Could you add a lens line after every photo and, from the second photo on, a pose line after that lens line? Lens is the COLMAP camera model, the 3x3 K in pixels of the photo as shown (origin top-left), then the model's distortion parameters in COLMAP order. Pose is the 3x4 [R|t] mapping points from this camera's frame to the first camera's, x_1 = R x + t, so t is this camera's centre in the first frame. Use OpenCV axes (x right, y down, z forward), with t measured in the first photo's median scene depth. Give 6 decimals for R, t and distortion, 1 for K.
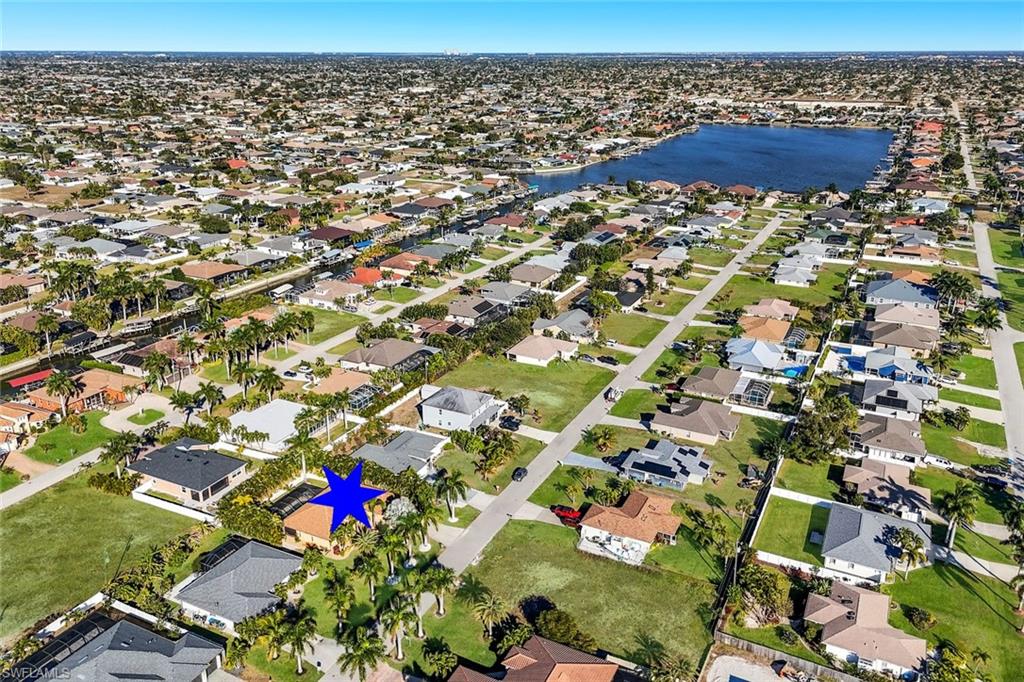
lens RADIAL K [[768.0, 0, 512.0], [0, 768.0, 341.0], [0, 0, 1]] dist [0.088544, -0.098299]
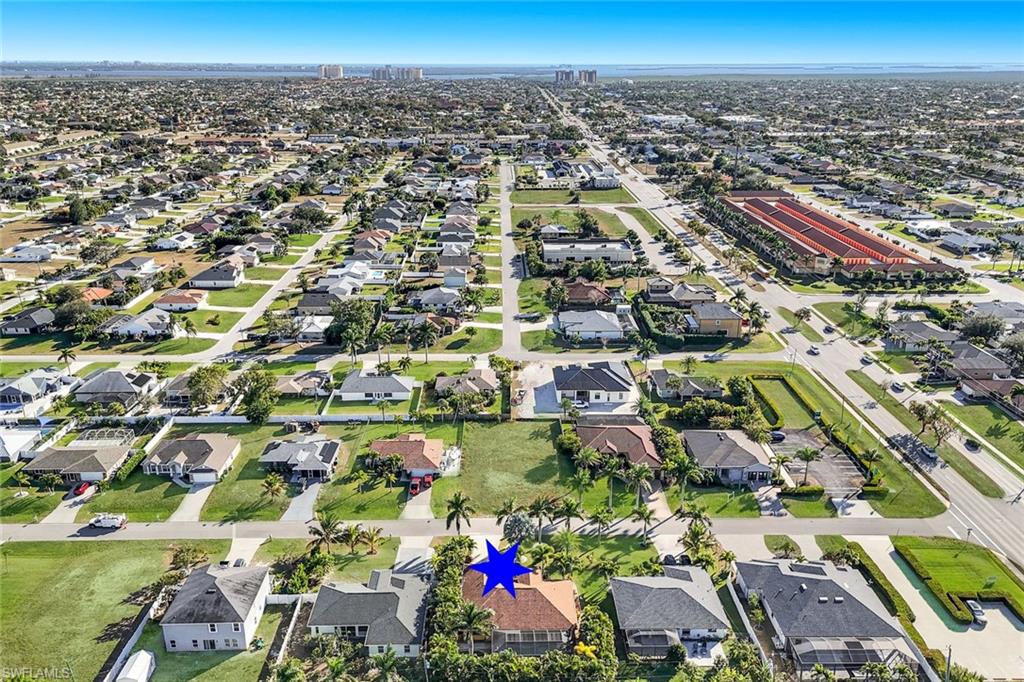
lens RADIAL K [[768.0, 0, 512.0], [0, 768.0, 341.0], [0, 0, 1]] dist [0.088544, -0.098299]
pose [[-0.476275, -0.302861, 0.825492, -0.824836], [0.304868, 0.823697, 0.478099, -0.419955], [-0.824753, 0.479372, -0.299973, 1.115121]]
